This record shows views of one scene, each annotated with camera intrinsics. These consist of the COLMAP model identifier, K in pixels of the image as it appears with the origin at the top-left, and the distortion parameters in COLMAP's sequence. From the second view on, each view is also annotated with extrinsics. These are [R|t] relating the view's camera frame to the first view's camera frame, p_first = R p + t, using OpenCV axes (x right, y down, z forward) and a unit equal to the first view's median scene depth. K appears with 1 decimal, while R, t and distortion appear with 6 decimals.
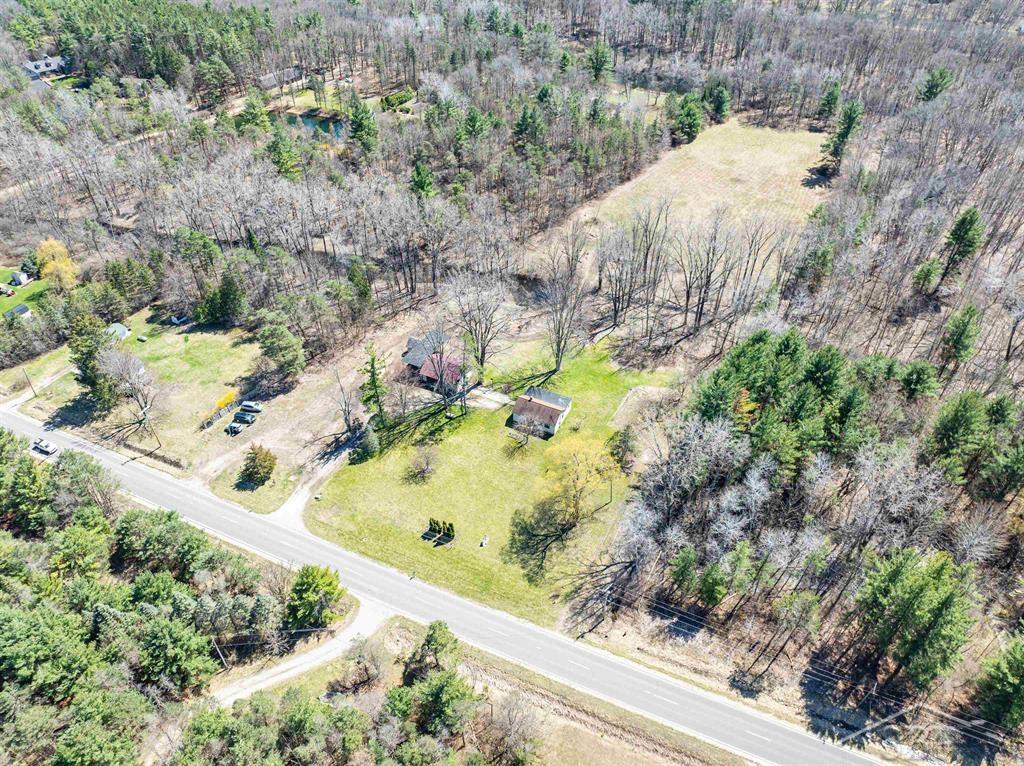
lens RADIAL K [[723.2, 0, 512.5], [0, 723.2, 383.0], [0, 0, 1]] dist [-0.059316, 0.035579]
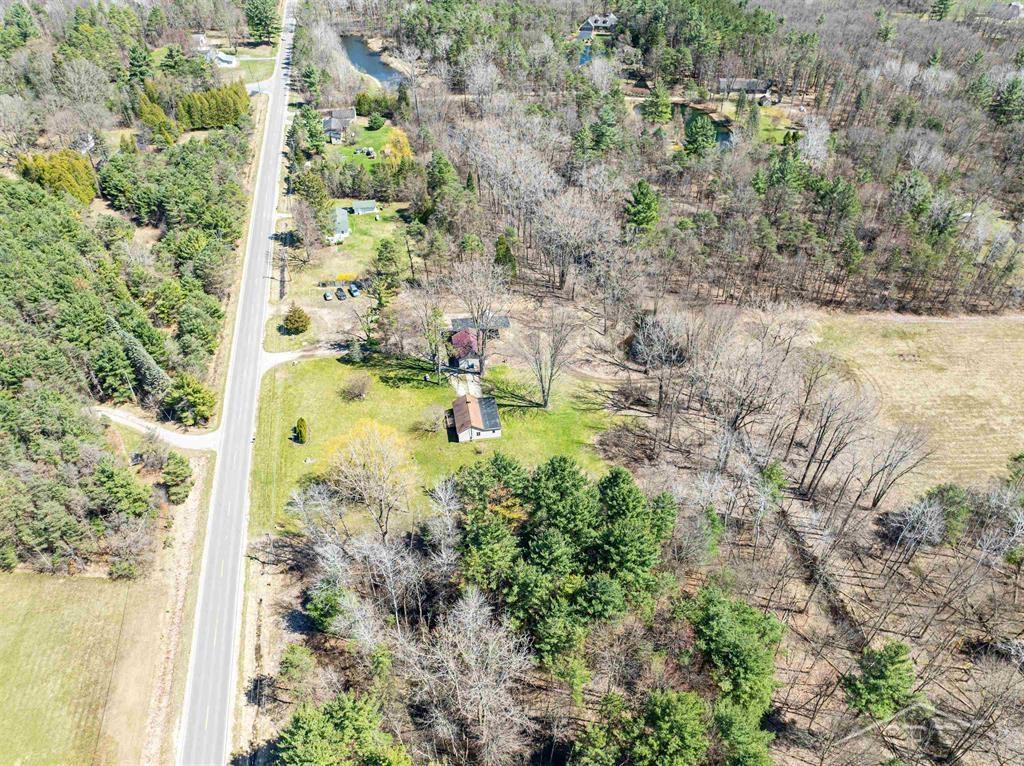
lens RADIAL K [[723.2, 0, 512.3], [0, 723.2, 383.1], [0, 0, 1]] dist [-0.059316, 0.035579]
pose [[0.595825, 0.520587, -0.611540, 0.669697], [-0.523591, 0.829183, 0.195726, -0.230975], [0.608971, 0.203579, 0.766622, 0.258673]]
